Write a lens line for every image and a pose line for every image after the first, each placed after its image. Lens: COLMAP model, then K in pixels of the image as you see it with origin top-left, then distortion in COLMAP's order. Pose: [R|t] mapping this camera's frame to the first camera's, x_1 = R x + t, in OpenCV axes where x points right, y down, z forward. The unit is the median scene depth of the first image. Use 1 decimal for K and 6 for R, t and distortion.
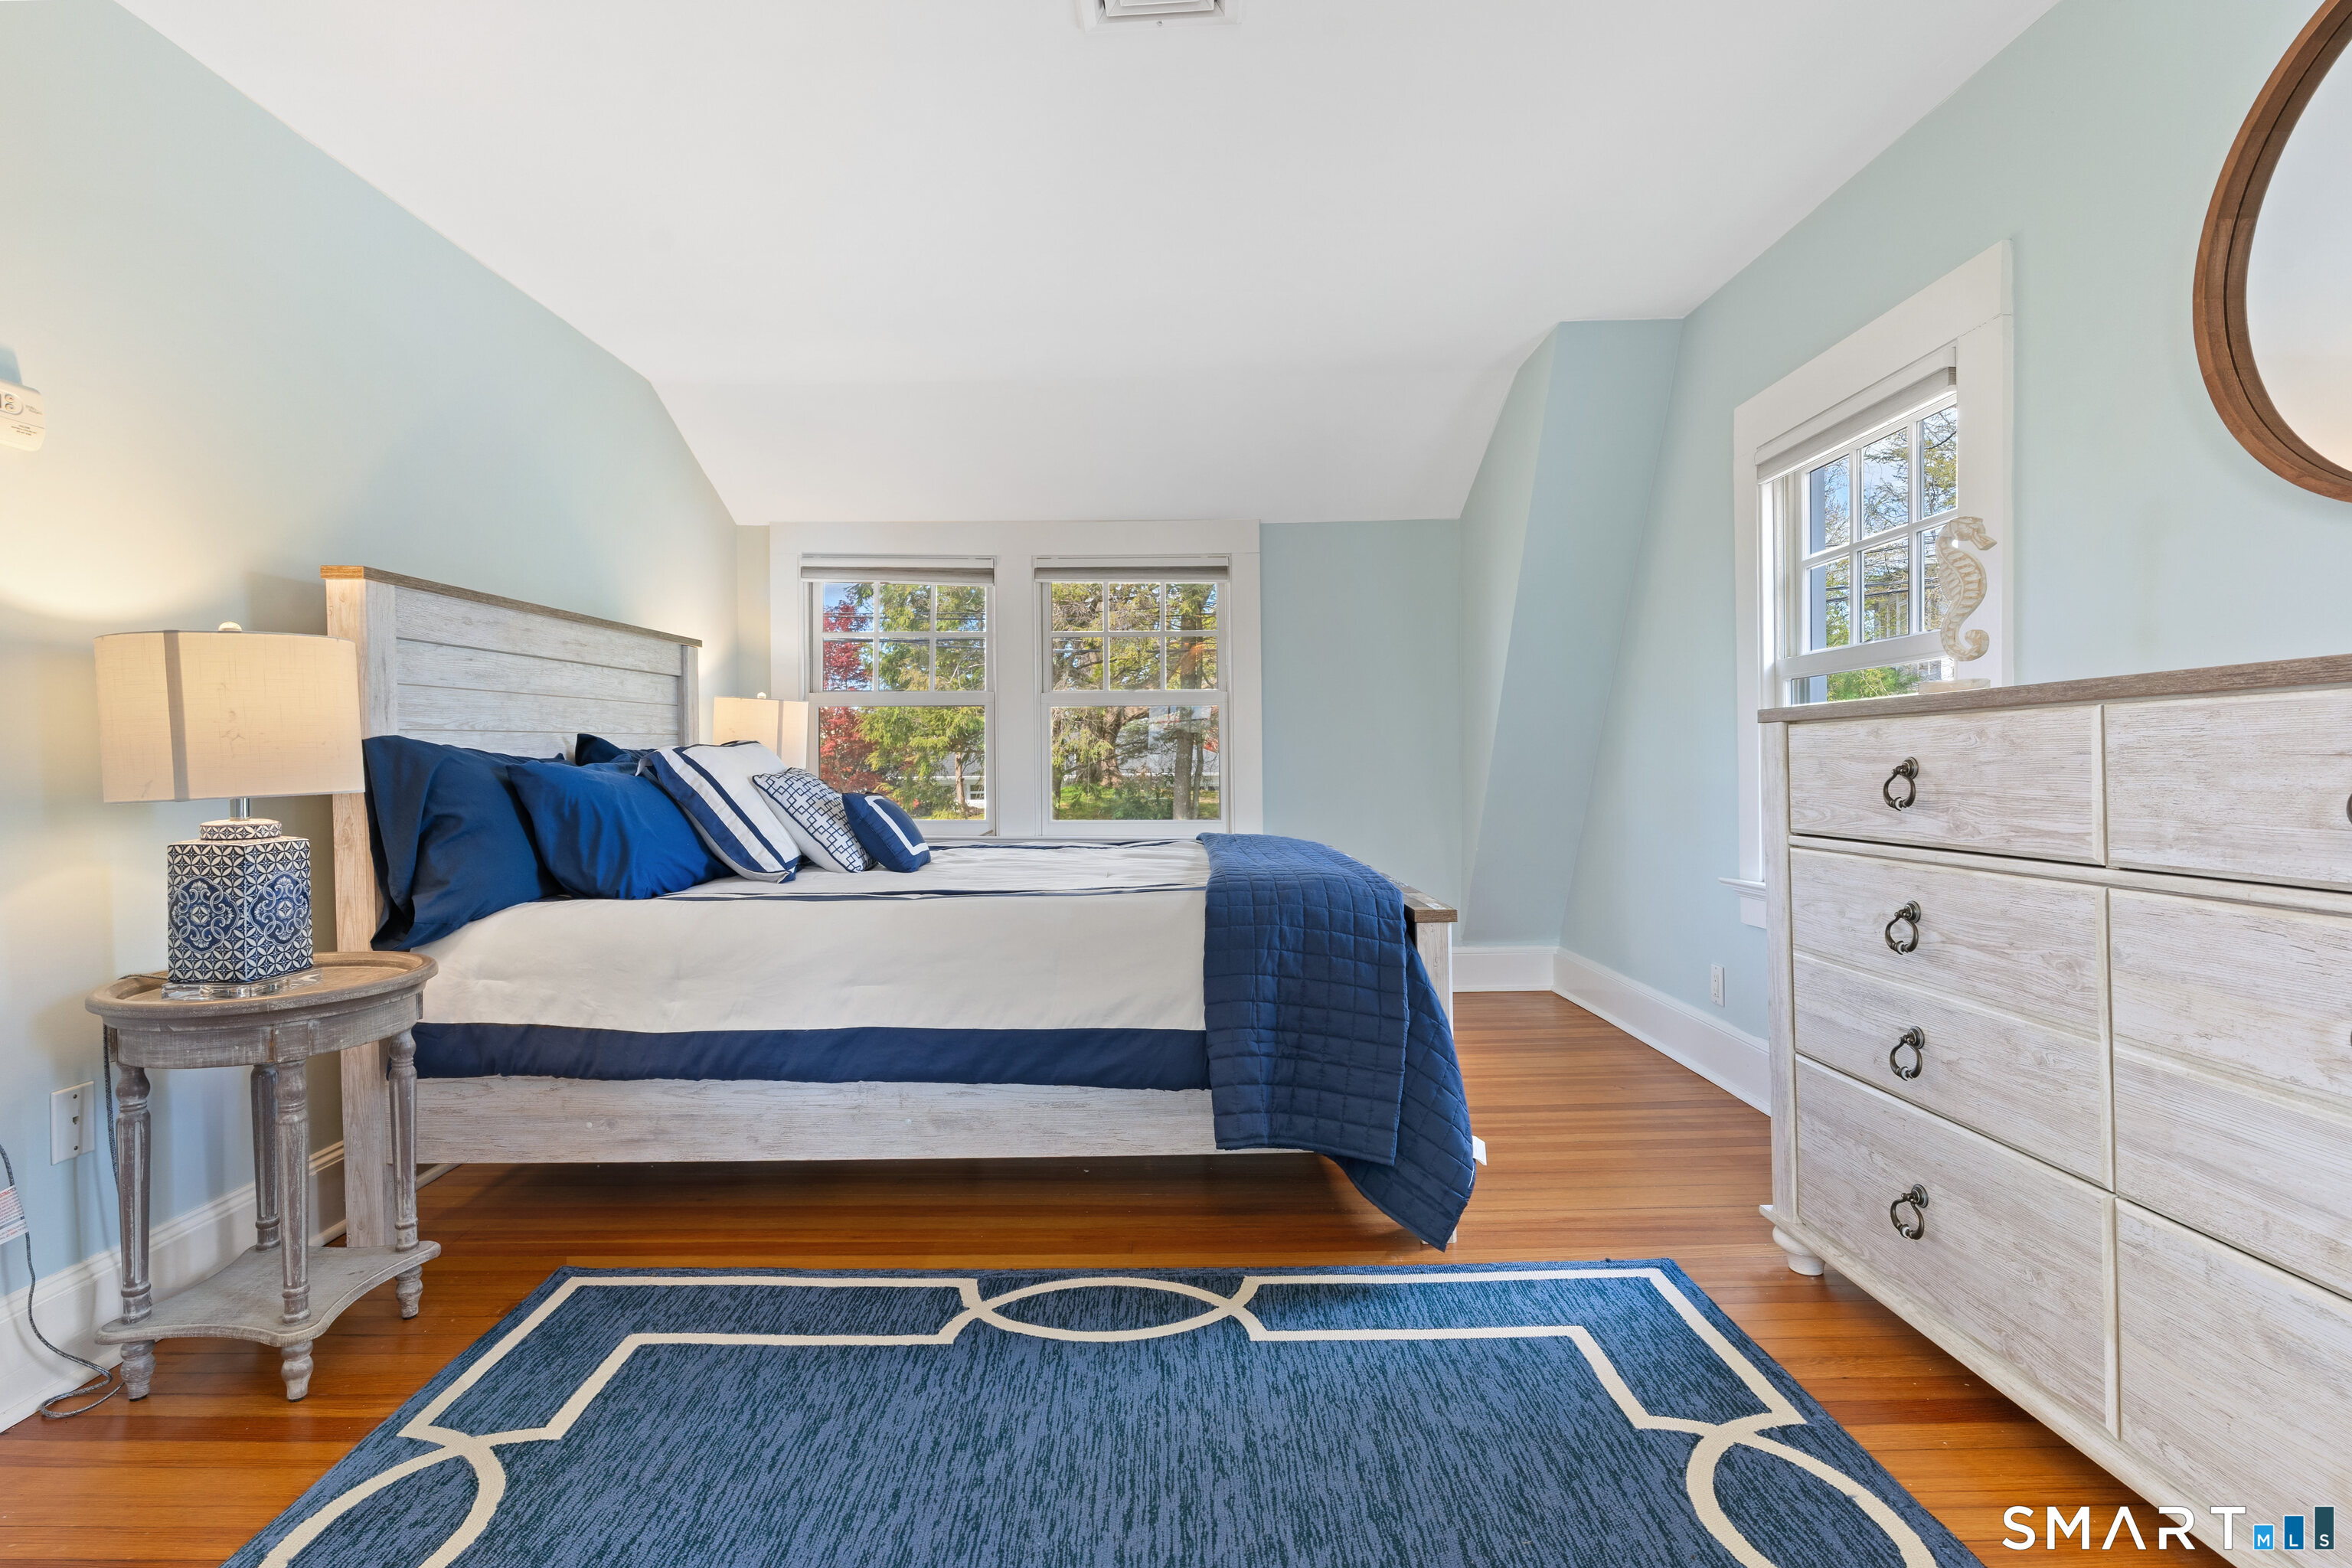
lens RADIAL K [[1135.1, 0, 1149.3], [0, 1135.1, 787.5], [0, 0, 1]] dist [0.004099, -0.000761]
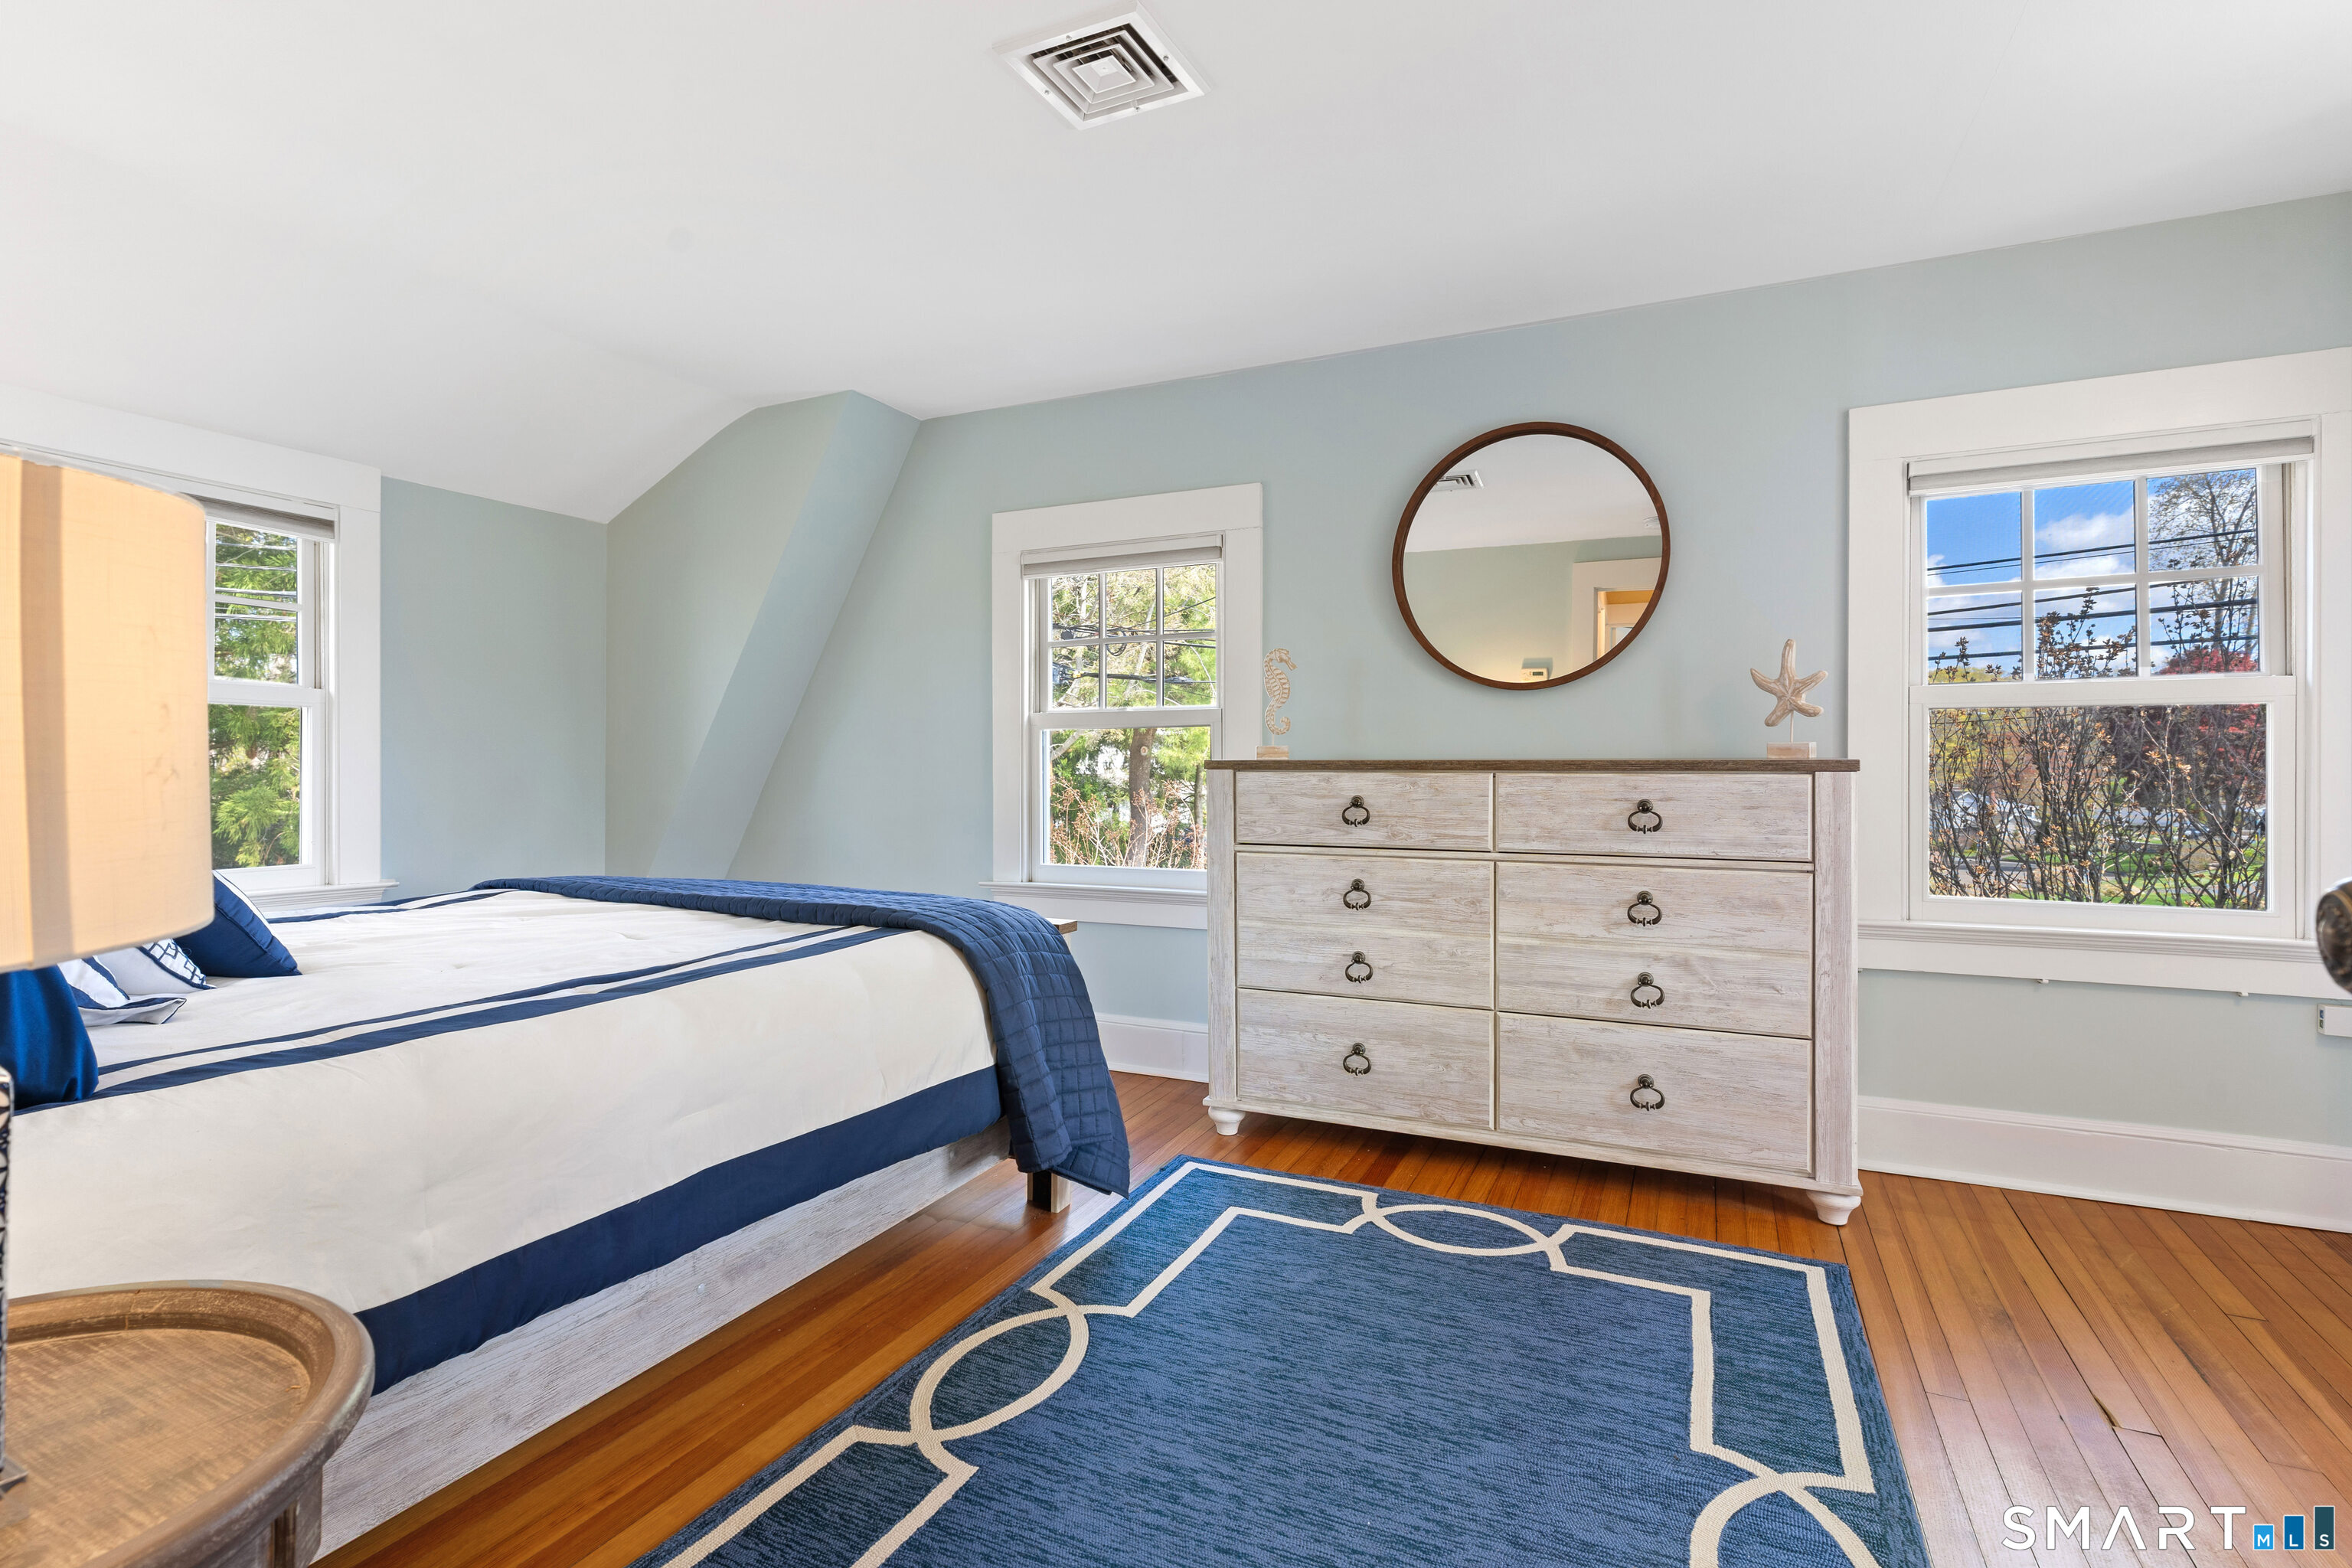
lens RADIAL K [[1135.1, 0, 1145.1], [0, 1135.1, 774.0], [0, 0, 1]] dist [0.004099, -0.000761]
pose [[0.418818, 0.009890, 0.908016, -0.987222], [0.008603, 0.999853, -0.014858, -0.034965], [-0.908029, 0.014034, 0.418671, 0.543679]]
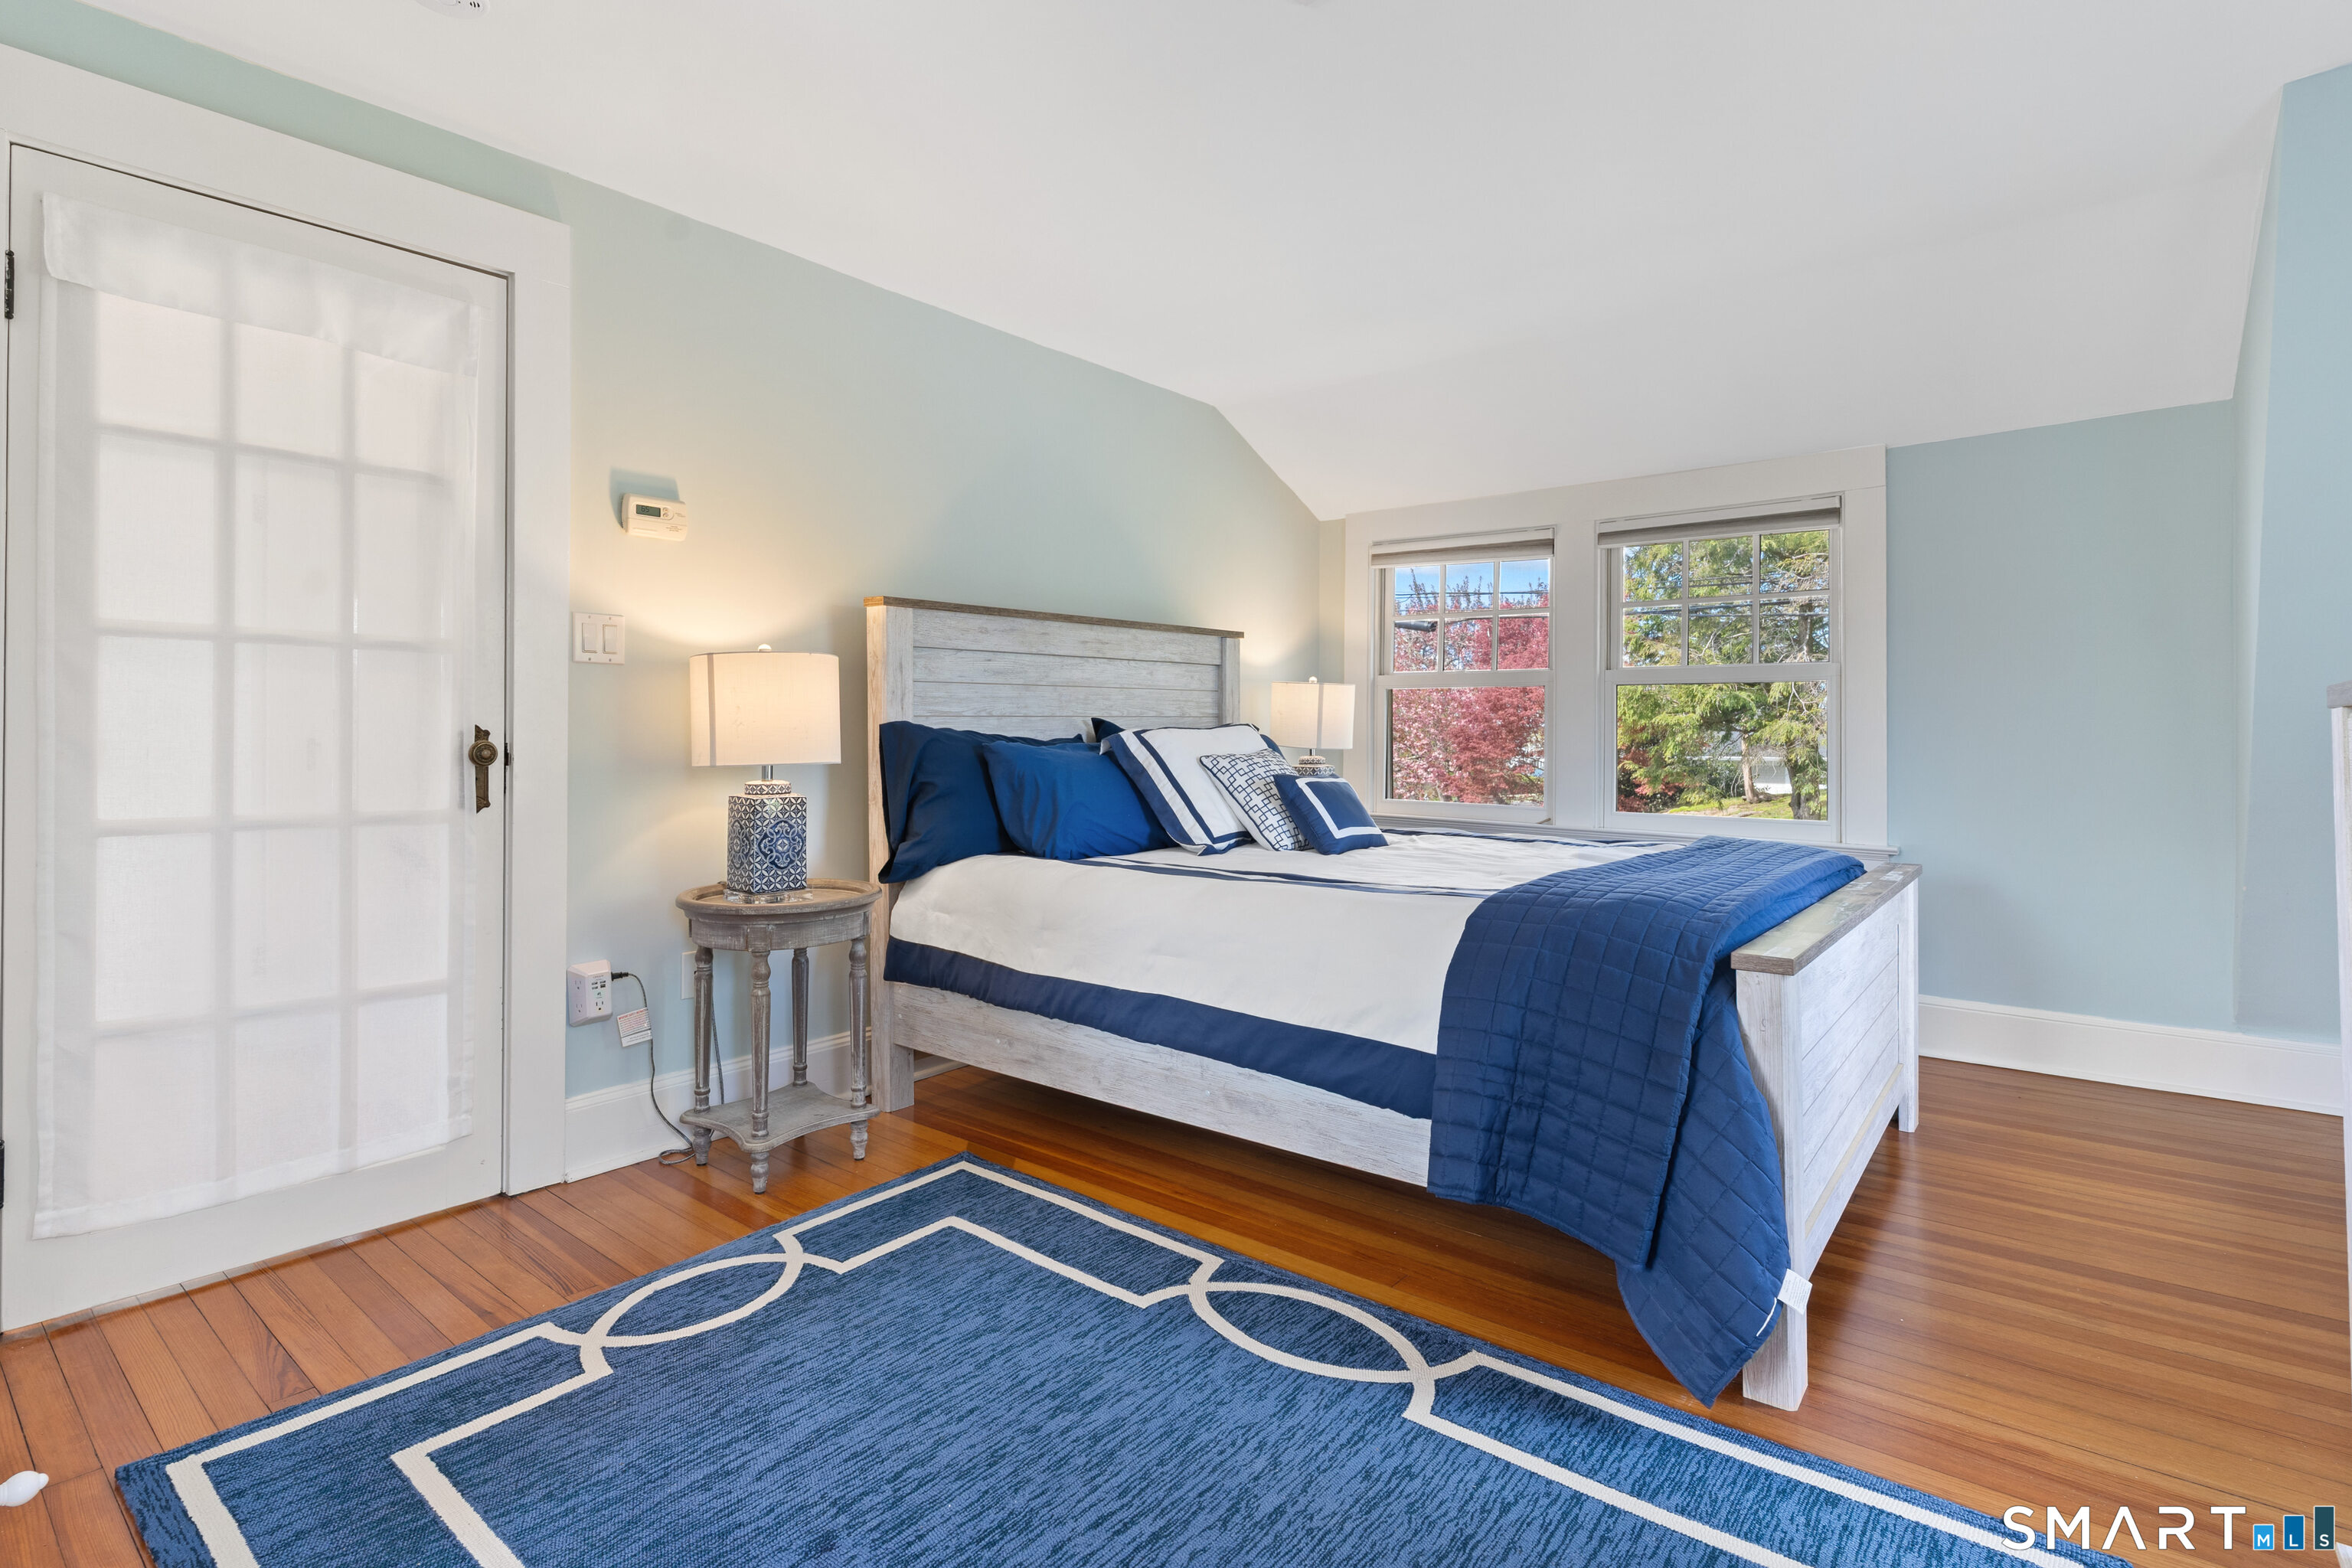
lens RADIAL K [[1135.1, 0, 1166.2], [0, 1135.1, 736.4], [0, 0, 1]] dist [0.004099, -0.000761]
pose [[0.780774, 0.011152, -0.624714, 0.520606], [-0.025938, 0.999557, -0.014574, -0.021046], [0.624275, 0.027583, 0.780718, 0.199170]]
